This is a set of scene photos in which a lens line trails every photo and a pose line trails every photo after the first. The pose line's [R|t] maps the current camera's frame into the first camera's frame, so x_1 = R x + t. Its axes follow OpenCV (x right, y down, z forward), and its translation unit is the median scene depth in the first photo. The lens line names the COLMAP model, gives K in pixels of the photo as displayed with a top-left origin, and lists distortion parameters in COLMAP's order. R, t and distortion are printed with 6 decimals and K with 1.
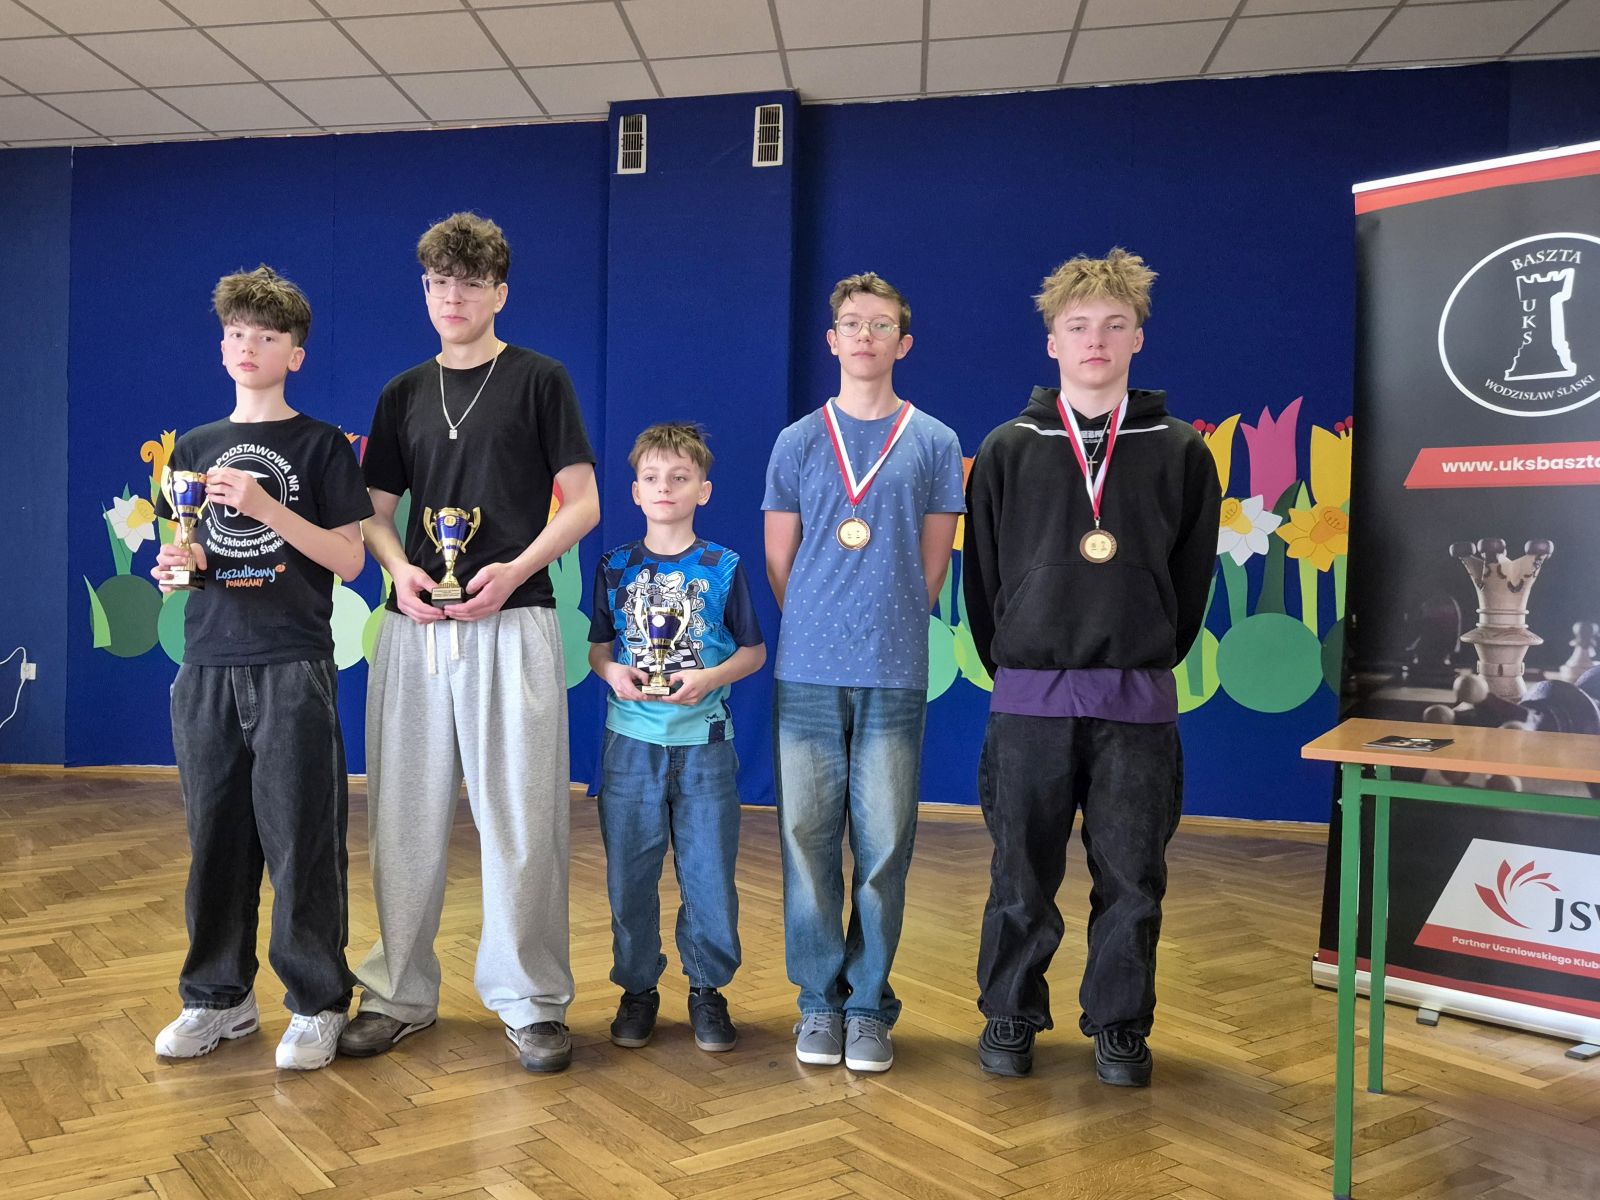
lens RADIAL K [[1263.2, 0, 656.8], [0, 1263.2, 607.3], [0, 0, 1]] dist [0.070459, -0.063678]
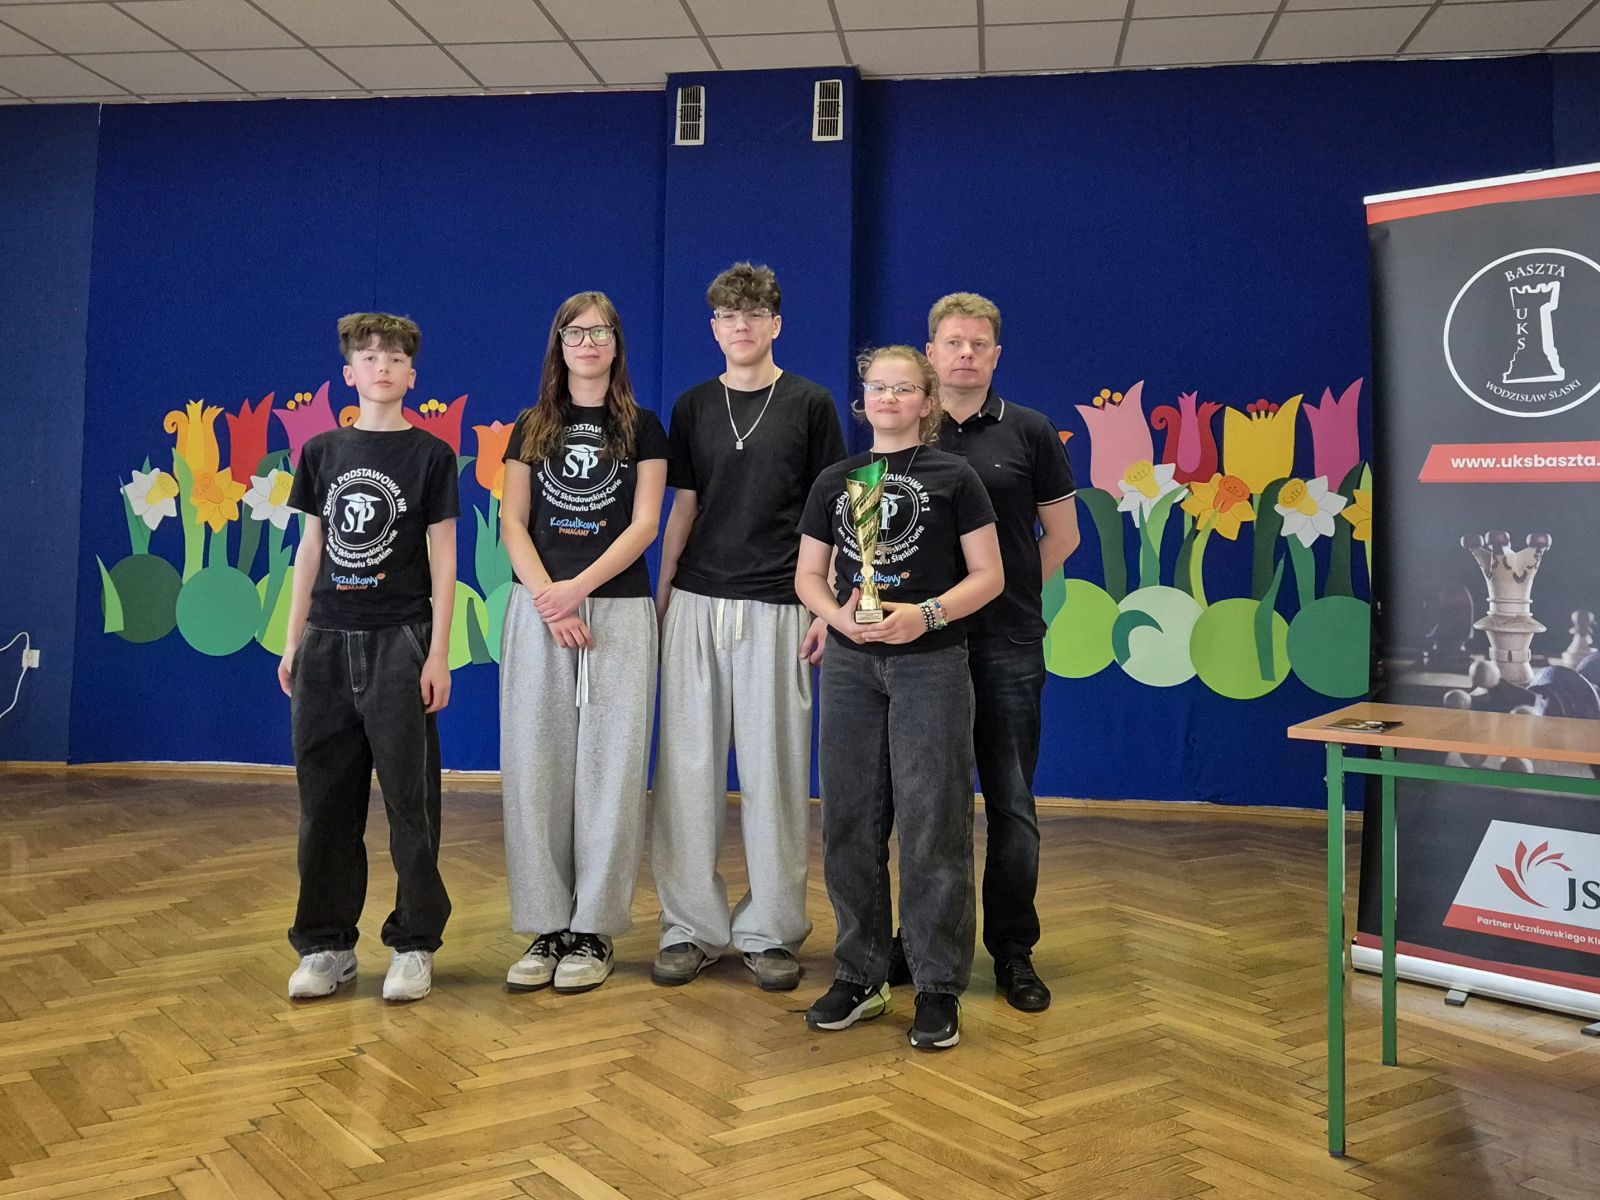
lens RADIAL K [[1427.5, 0, 791.6], [0, 1427.5, 476.3], [0, 0, 1]] dist [0.086844, -0.092450]
pose [[0.998915, 0.003428, 0.046434, 0.014737], [-0.000077, 0.997406, -0.071978, -0.011831], [-0.046561, 0.071896, 0.996325, -0.153123]]
